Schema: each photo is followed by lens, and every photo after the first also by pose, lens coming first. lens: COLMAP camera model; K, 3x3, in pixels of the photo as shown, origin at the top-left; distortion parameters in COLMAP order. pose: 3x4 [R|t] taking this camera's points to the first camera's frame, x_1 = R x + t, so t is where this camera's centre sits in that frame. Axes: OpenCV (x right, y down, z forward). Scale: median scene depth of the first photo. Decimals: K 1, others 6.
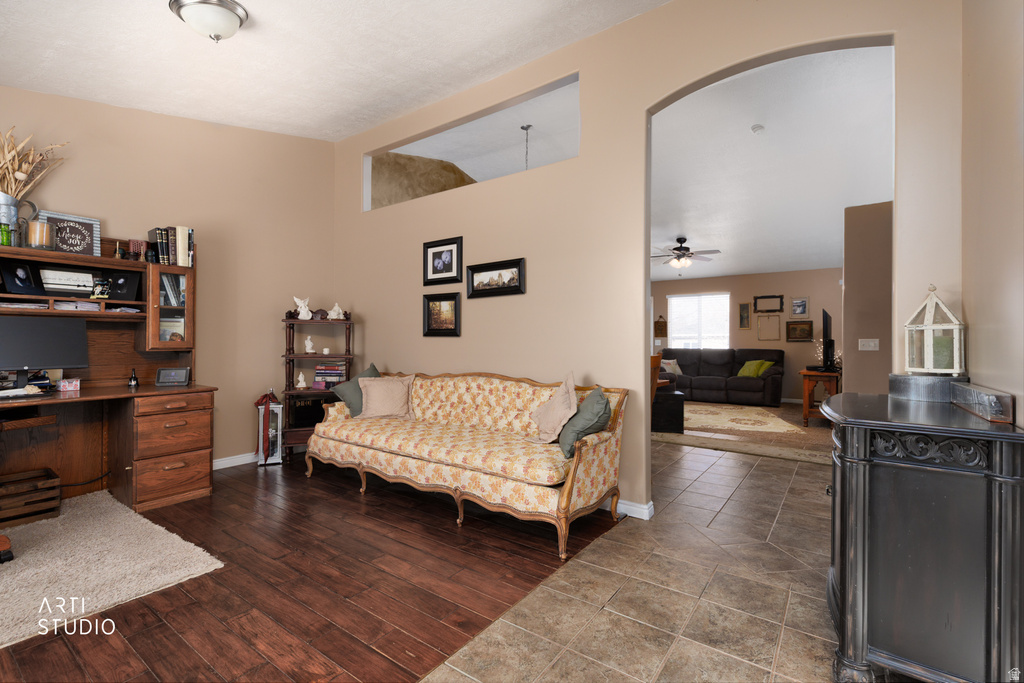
lens RADIAL K [[456.7, 0, 512.5], [0, 456.7, 339.6], [0, 0, 1]] dist [0.006137, -0.000330]
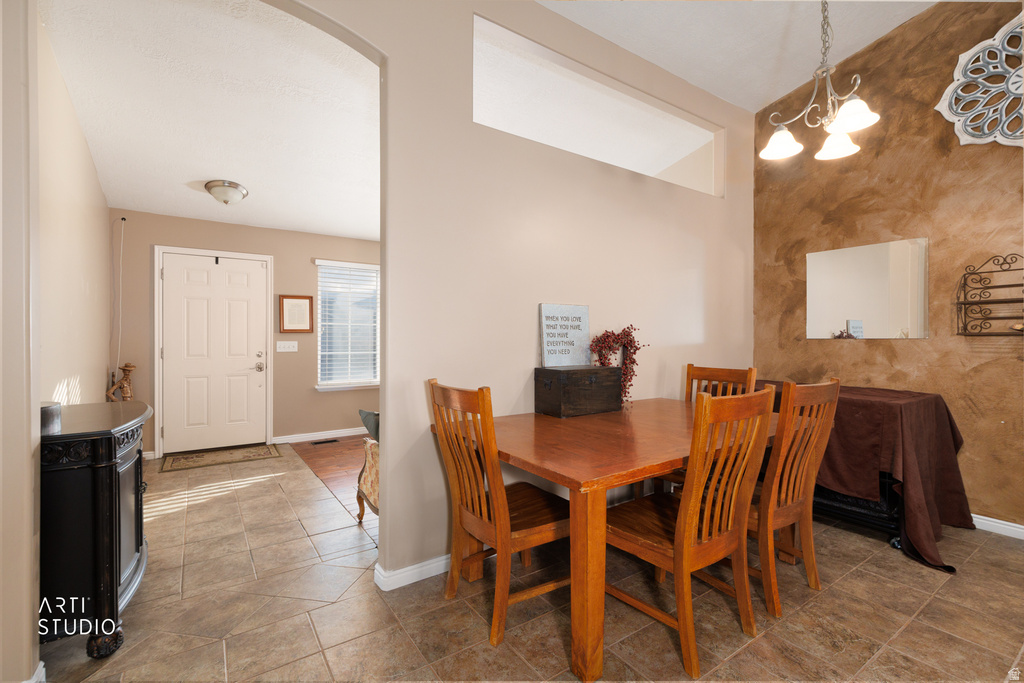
lens RADIAL K [[456.7, 0, 517.5], [0, 456.7, 339.4], [0, 0, 1]] dist [0.006137, -0.000330]
pose [[-0.327917, -0.004419, -0.944696, 0.834569], [0.001067, 0.999987, -0.005048, -0.017959], [0.944706, -0.002663, -0.327908, 1.284788]]
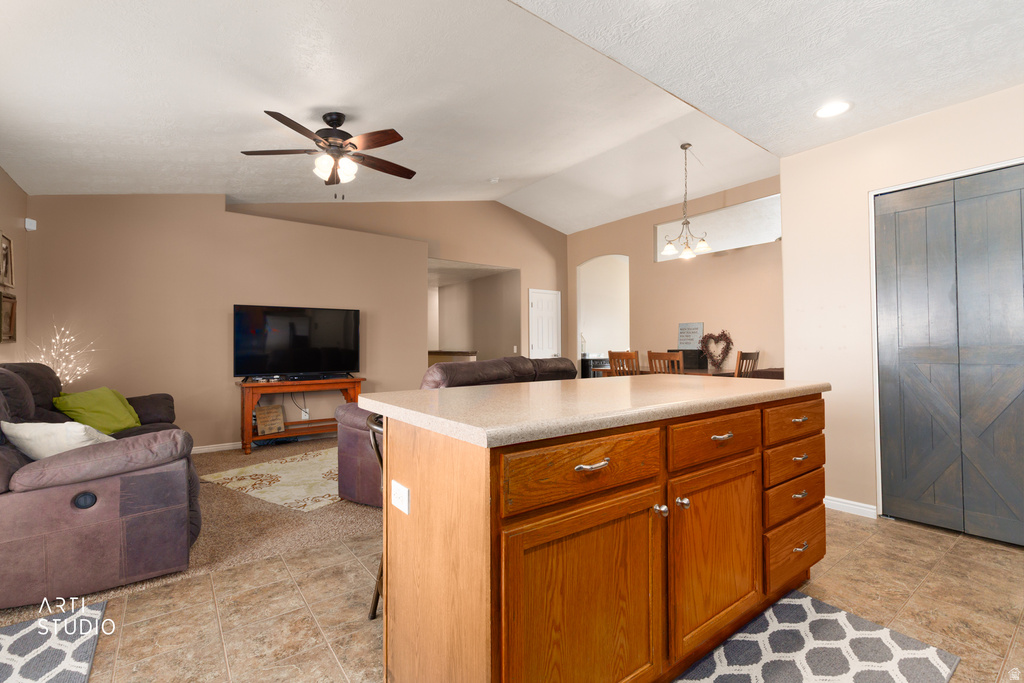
lens RADIAL K [[456.7, 0, 520.2], [0, 456.7, 341.5], [0, 0, 1]] dist [0.006137, -0.000330]
pose [[-0.957283, 0.003325, 0.289135, 0.149339], [-0.000674, 0.999905, -0.013731, 0.021095], [-0.289153, -0.013339, -0.957190, 3.168403]]
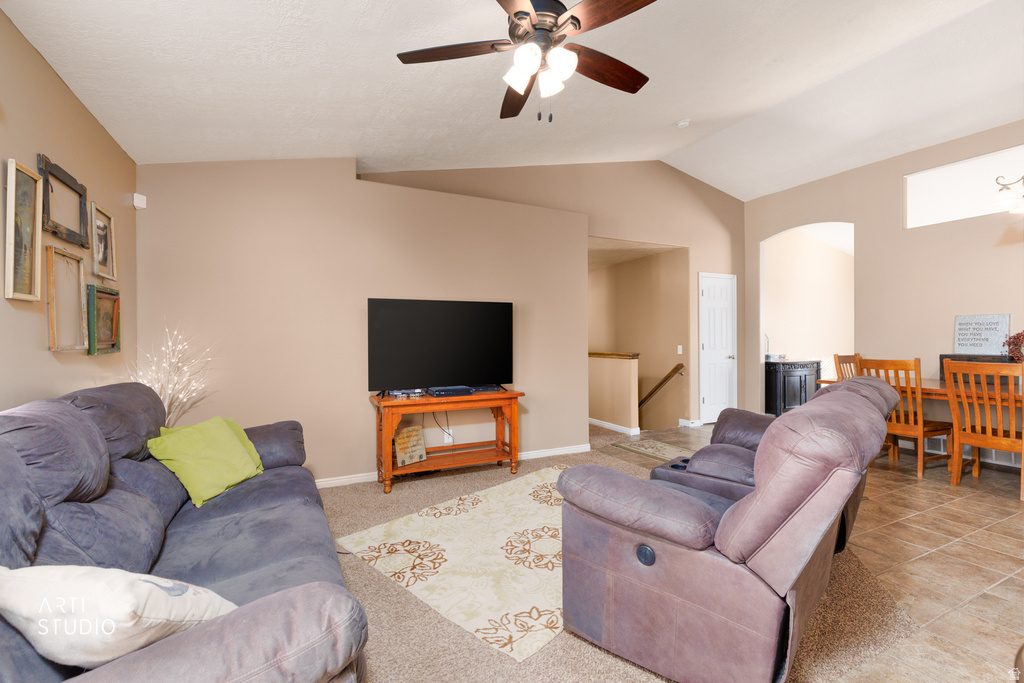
lens RADIAL K [[456.7, 0, 517.9], [0, 456.7, 340.6], [0, 0, 1]] dist [0.006137, -0.000330]
pose [[-0.886595, -0.003319, 0.462535, 0.583205], [-0.001238, 0.999988, 0.004801, -0.016175], [-0.462545, 0.003683, -0.886588, 2.874426]]
